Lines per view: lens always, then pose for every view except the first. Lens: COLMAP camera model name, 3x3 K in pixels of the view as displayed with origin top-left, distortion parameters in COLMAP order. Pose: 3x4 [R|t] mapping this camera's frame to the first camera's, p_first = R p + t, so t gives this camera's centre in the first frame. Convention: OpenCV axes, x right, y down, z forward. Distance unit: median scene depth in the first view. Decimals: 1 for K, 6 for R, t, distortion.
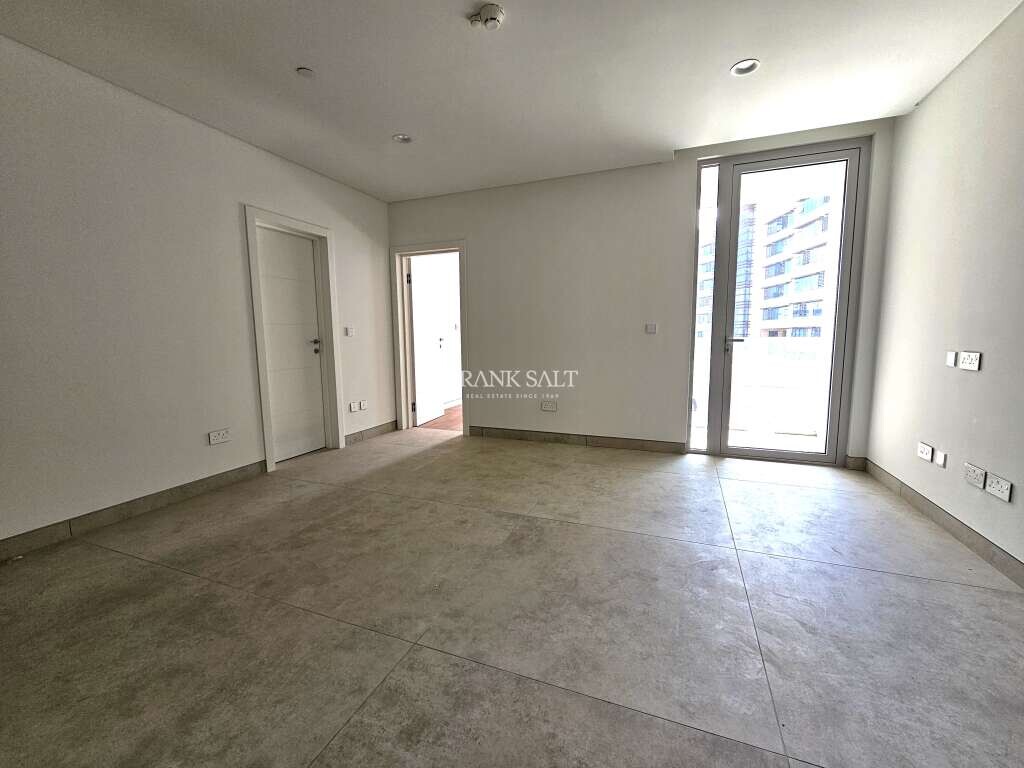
lens RADIAL K [[419.5, 0, 520.0], [0, 419.5, 386.3], [0, 0, 1]] dist [-0.000617, -0.000093]
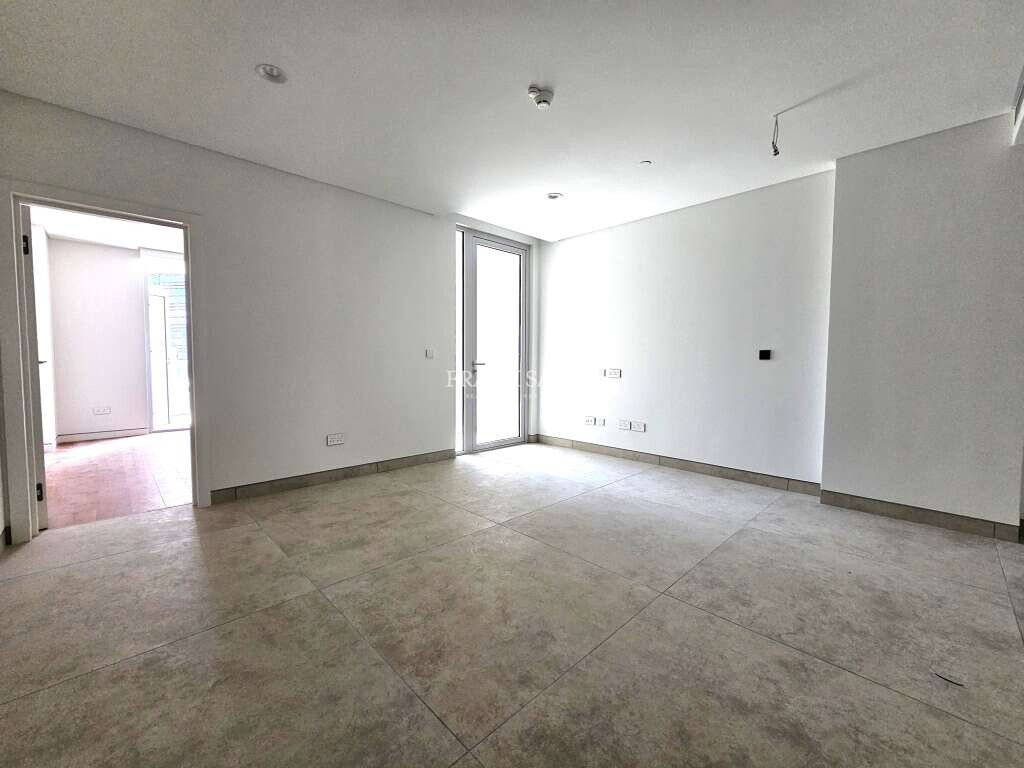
lens RADIAL K [[419.5, 0, 519.9], [0, 419.5, 380.2], [0, 0, 1]] dist [-0.000617, -0.000093]
pose [[0.406985, -0.033116, 0.912834, -0.977653], [0.101411, 0.994803, -0.009124, -0.046688], [-0.907788, 0.096285, 0.408228, 0.494612]]
